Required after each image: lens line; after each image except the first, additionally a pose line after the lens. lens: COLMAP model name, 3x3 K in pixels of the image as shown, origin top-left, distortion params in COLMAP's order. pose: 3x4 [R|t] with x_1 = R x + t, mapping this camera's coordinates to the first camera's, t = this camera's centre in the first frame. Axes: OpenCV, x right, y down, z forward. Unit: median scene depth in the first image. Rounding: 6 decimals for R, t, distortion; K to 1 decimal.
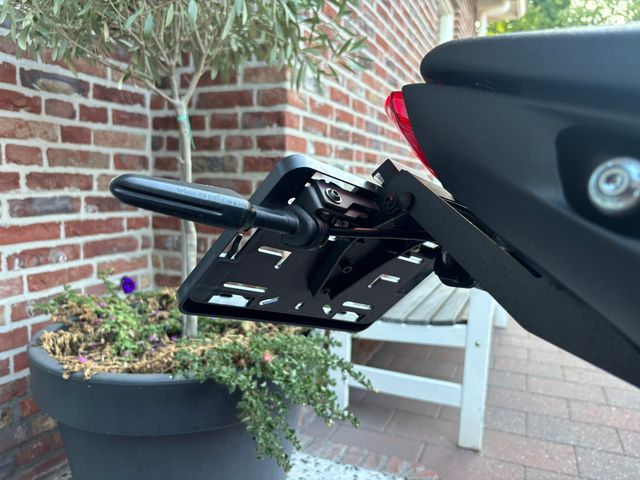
lens RADIAL K [[493.9, 0, 320.0], [0, 493.9, 240.0], [0, 0, 1]] dist [0.000464, 0.004237]
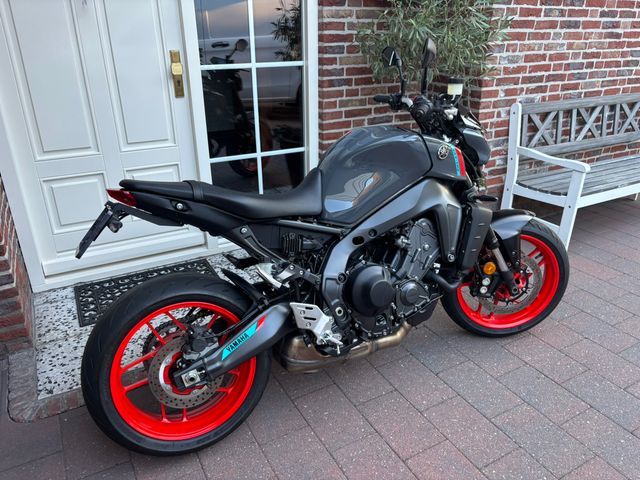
lens RADIAL K [[477.5, 0, 320.0], [0, 477.5, 240.0], [0, 0, 1]] dist [0.033235, -0.046810]
pose [[0.779655, 0.222480, -0.585355, 0.723595], [-0.048003, 0.953243, 0.298368, -0.182909], [0.624367, -0.204525, 0.753880, -1.088297]]
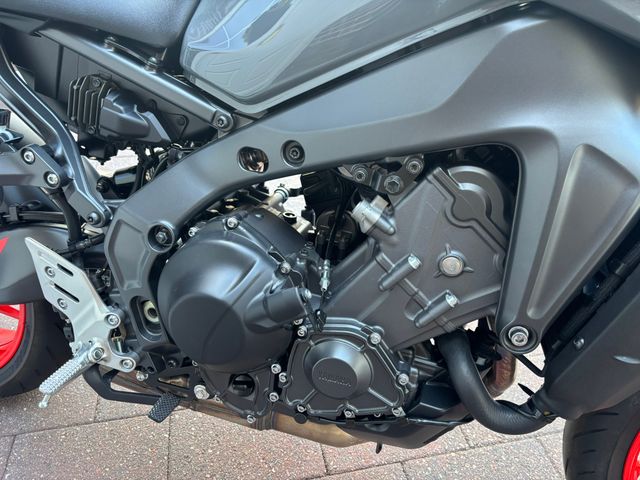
lens RADIAL K [[477.5, 0, 320.0], [0, 477.5, 240.0], [0, 0, 1]] dist [0.033235, -0.046810]
pose [[0.172928, 0.568267, -0.804468, 0.483663], [-0.152374, 0.822375, 0.548162, -0.010565], [0.973077, 0.027788, 0.228801, -0.182793]]
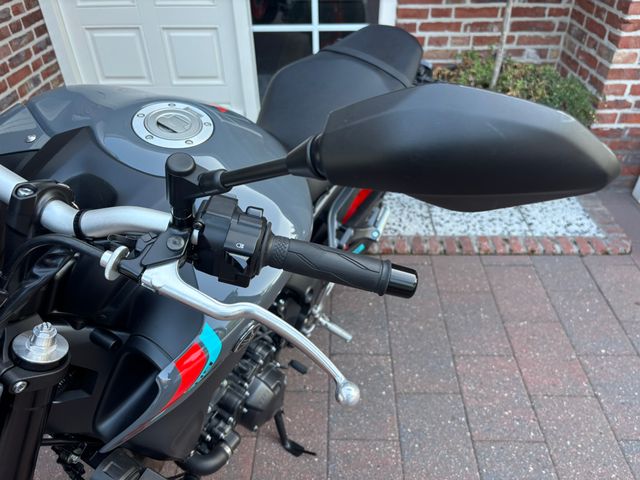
lens RADIAL K [[482.0, 0, 320.0], [0, 482.0, 240.0], [0, 0, 1]] dist [0.028070, -0.066774]
pose [[0.369040, 0.539530, -0.756781, 0.909389], [-0.079564, 0.829607, 0.552650, -0.229368], [0.926002, -0.143738, 0.349085, -0.282767]]
